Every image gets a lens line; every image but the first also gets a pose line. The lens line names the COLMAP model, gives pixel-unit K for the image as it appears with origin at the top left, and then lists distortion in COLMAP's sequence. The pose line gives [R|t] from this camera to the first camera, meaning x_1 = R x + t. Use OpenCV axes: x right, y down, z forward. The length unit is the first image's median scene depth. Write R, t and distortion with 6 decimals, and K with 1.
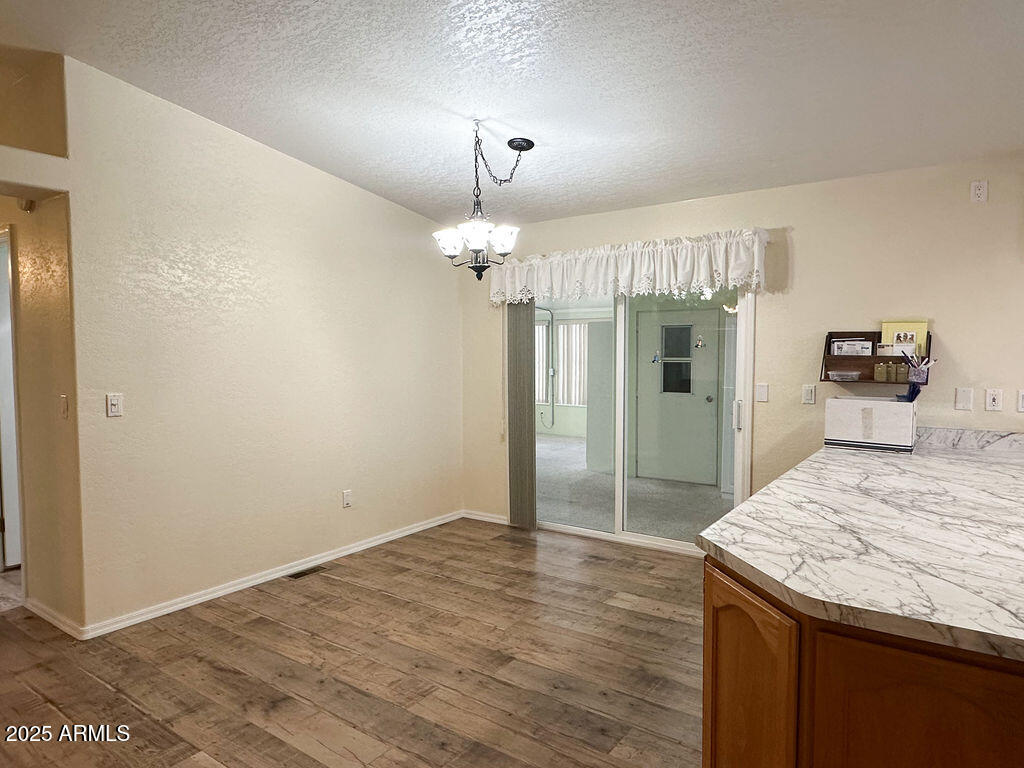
lens RADIAL K [[646.9, 0, 517.3], [0, 646.9, 387.7], [0, 0, 1]] dist [-0.004303, 0.001212]
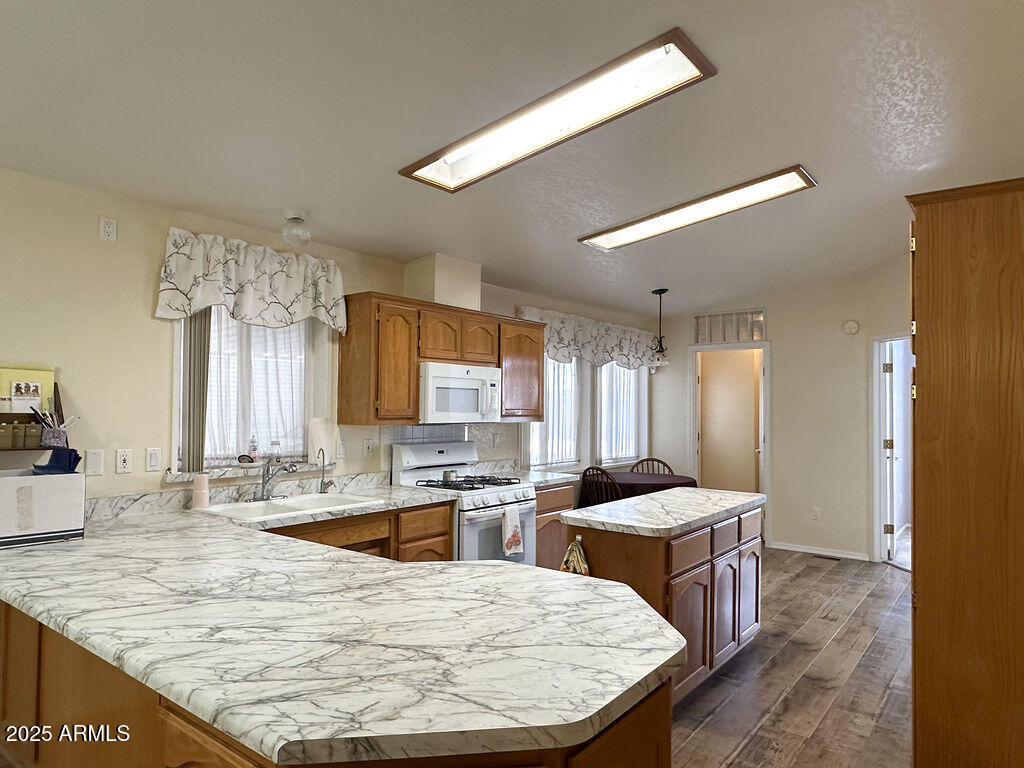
lens RADIAL K [[646.9, 0, 517.3], [0, 646.9, 387.7], [0, 0, 1]] dist [-0.004303, 0.001212]
pose [[0.036208, 0.034001, 0.998766, -0.301609], [0.038774, 0.998621, -0.035401, -0.059506], [-0.998592, 0.040008, 0.034839, 0.789049]]
